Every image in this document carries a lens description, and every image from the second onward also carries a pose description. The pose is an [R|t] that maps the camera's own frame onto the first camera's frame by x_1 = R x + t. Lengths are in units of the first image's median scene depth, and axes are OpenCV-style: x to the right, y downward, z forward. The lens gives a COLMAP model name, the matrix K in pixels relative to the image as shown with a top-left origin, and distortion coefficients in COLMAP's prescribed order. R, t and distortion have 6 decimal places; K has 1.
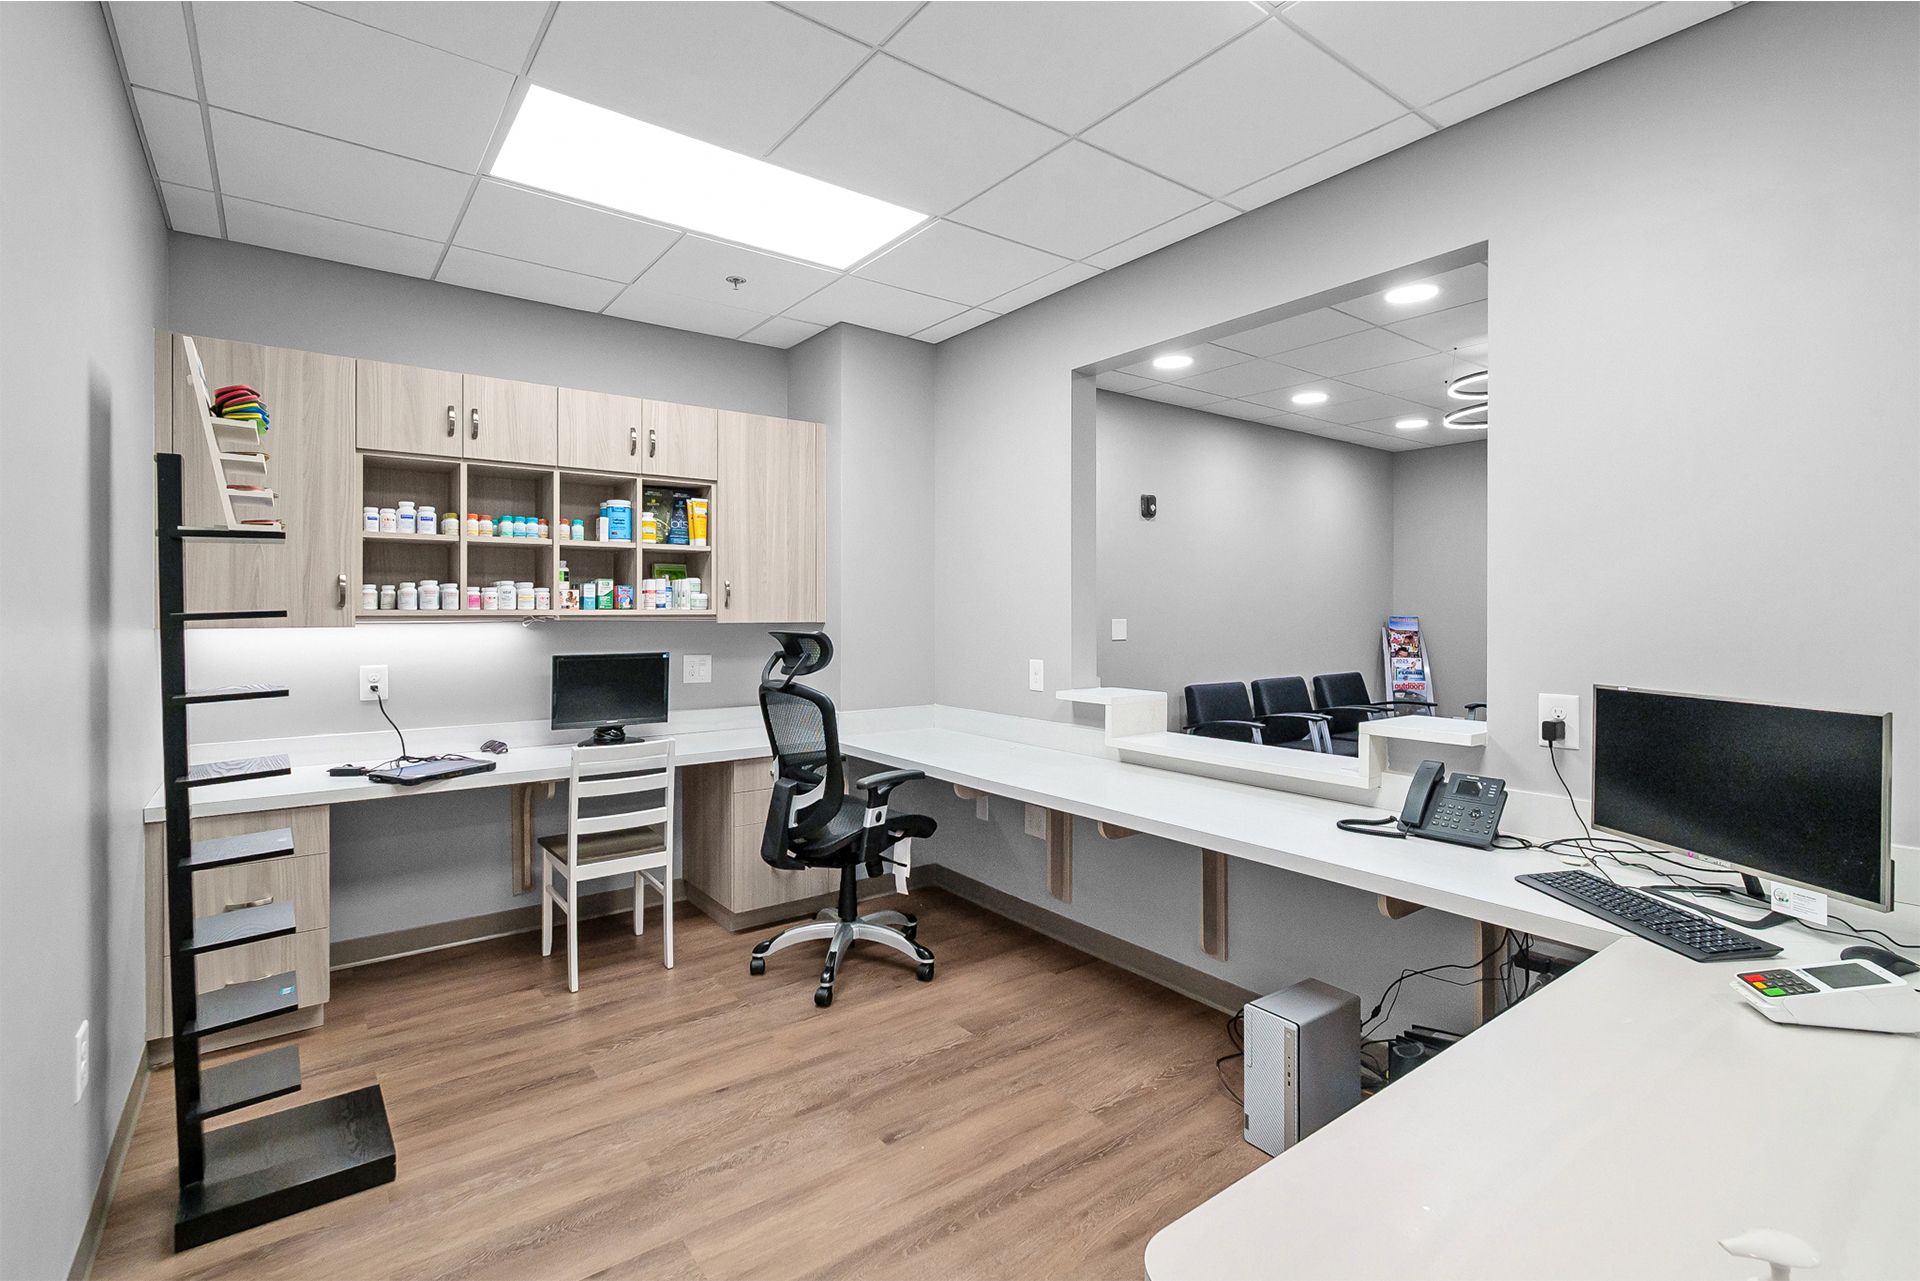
lens RADIAL K [[892.6, 0, 1007.2], [0, 892.6, 608.1], [0, 0, 1]] dist [-0.000502, 0.000220]
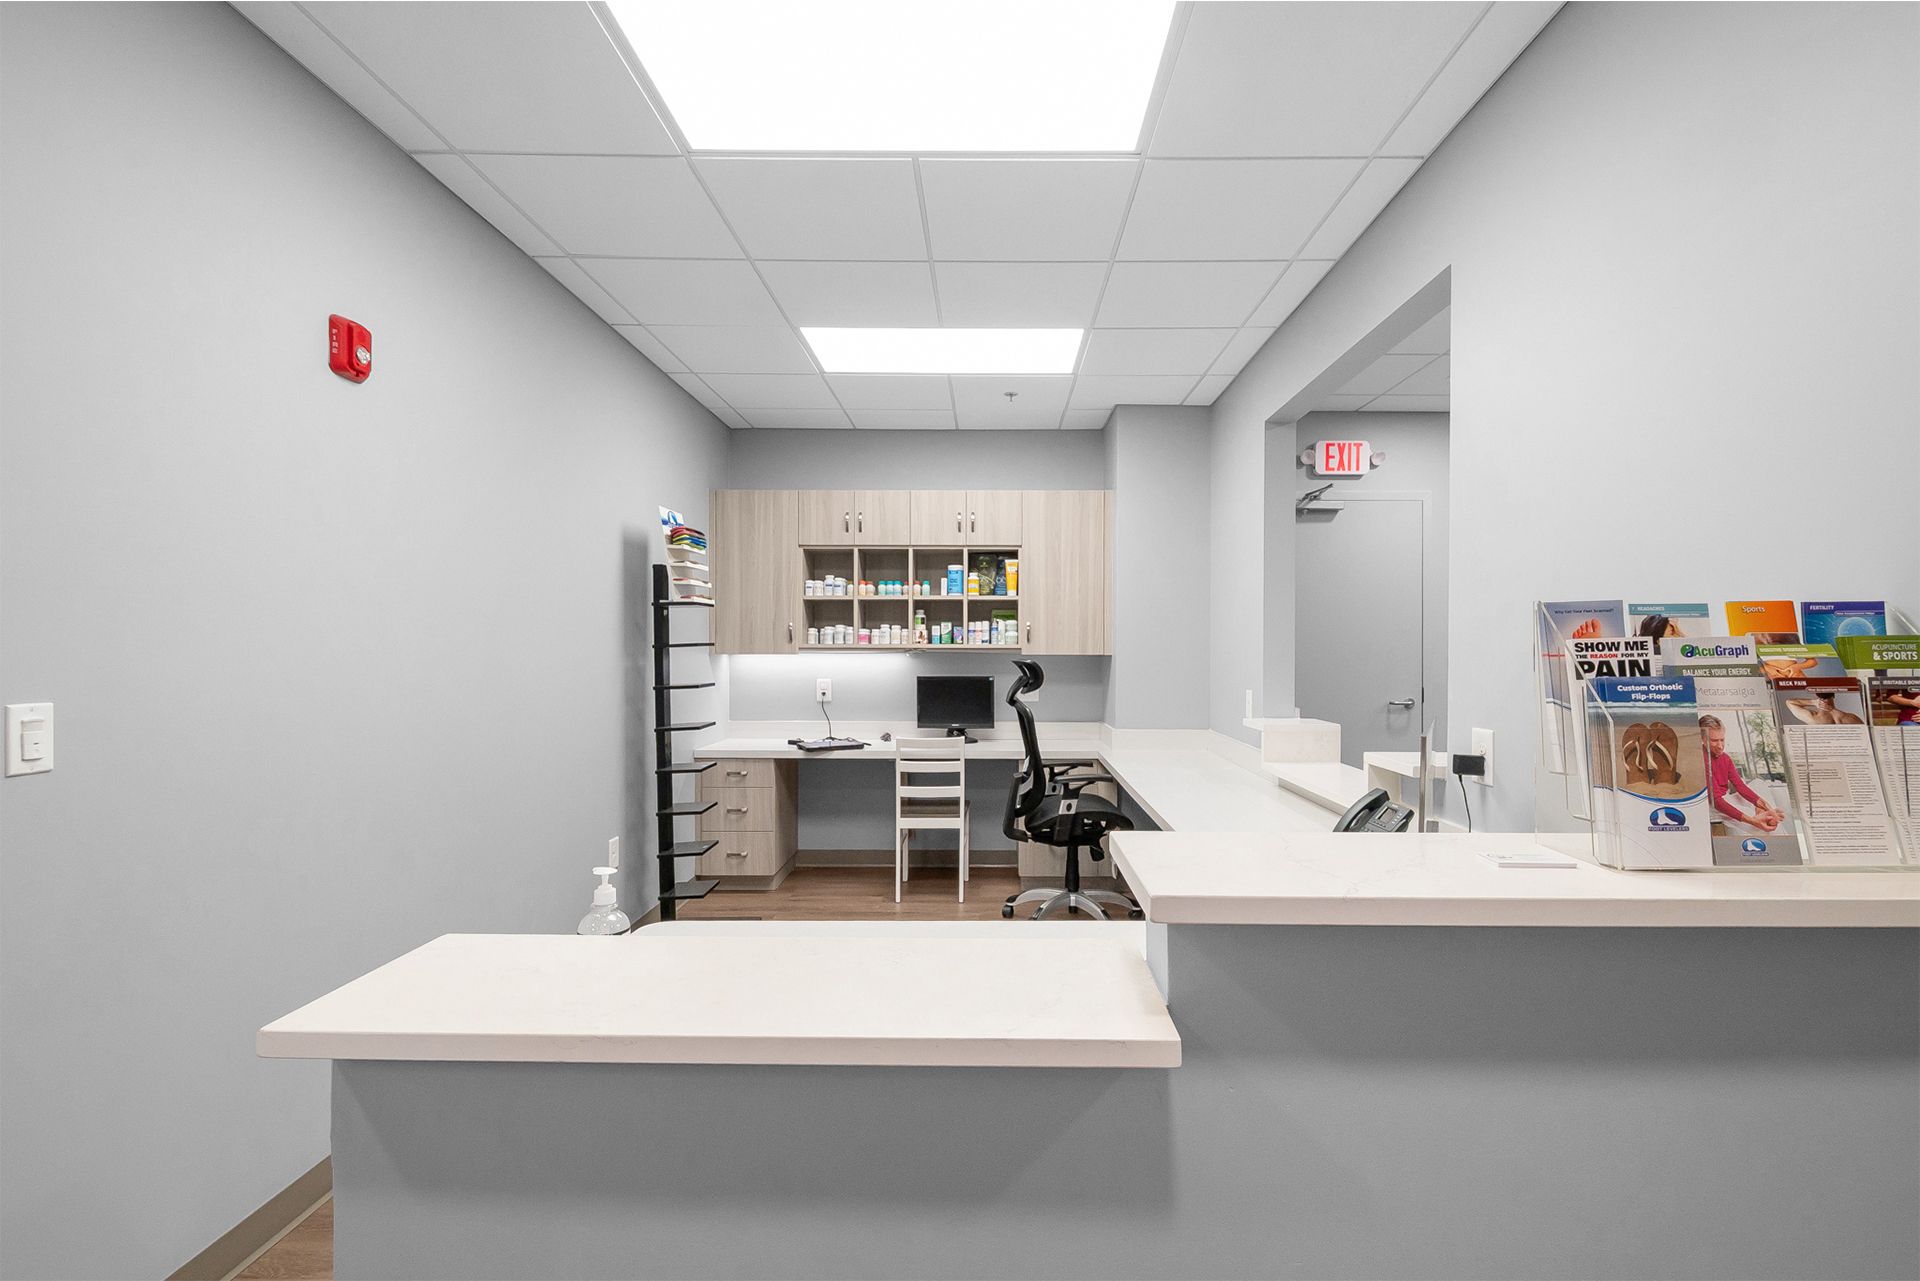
lens RADIAL K [[895.4, 0, 992.1], [0, 895.4, 645.1], [0, 0, 1]] dist [0.000647, 0.000025]
pose [[0.780575, 0.000083, -0.625062, 0.514675], [-0.002030, 0.999995, -0.002402, 0.006927], [0.625058, 0.003144, 0.780572, -0.053172]]
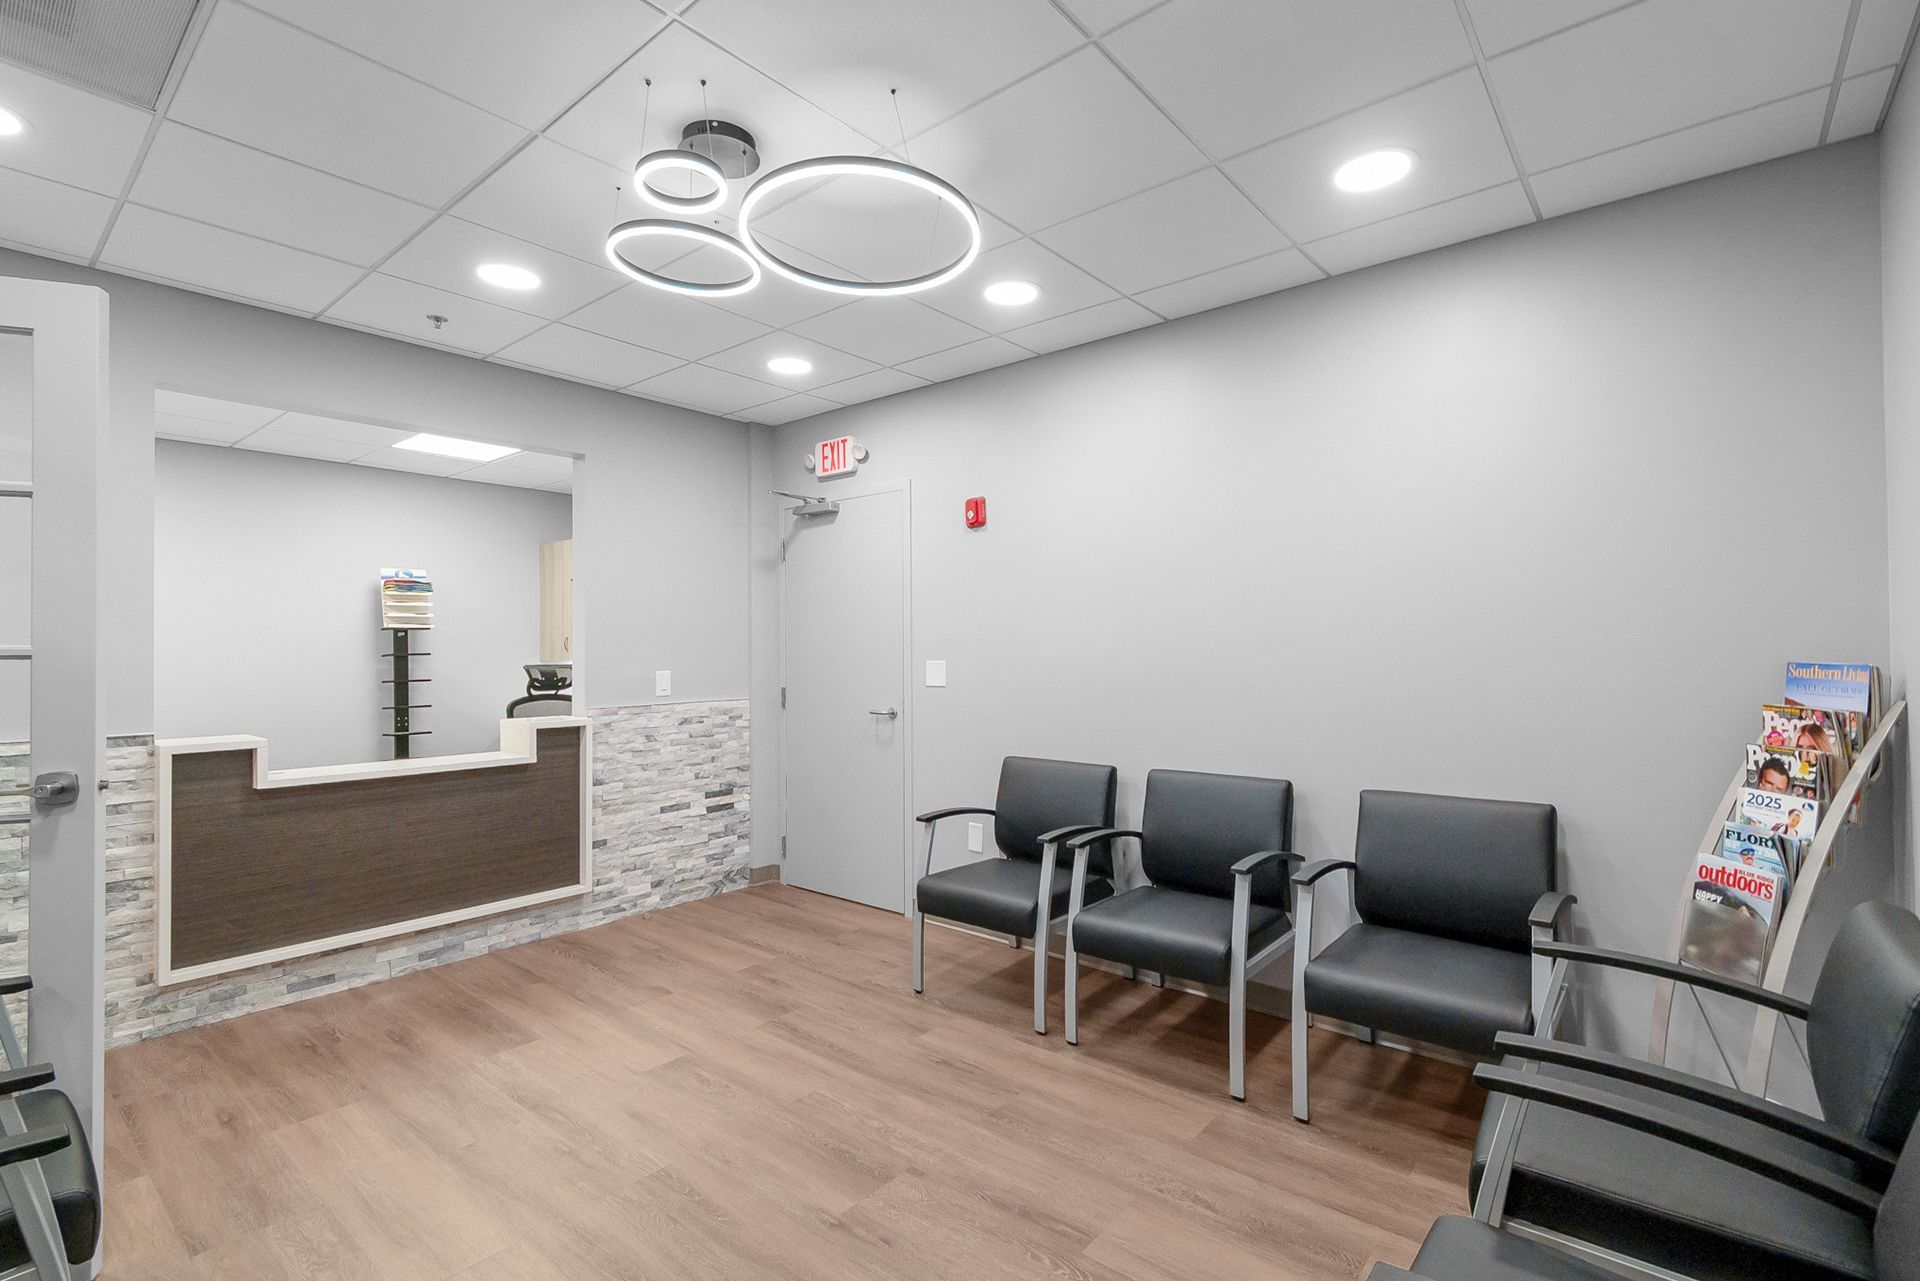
lens RADIAL K [[893.9, 0, 927.3], [0, 893.9, 639.7], [0, 0, 1]] dist [-0.002116, -0.000856]
pose [[0.180955, -0.015466, -0.983370, 1.451310], [0.005035, 0.999878, -0.014799, 0.007880], [0.983479, -0.002274, 0.181010, 1.317875]]
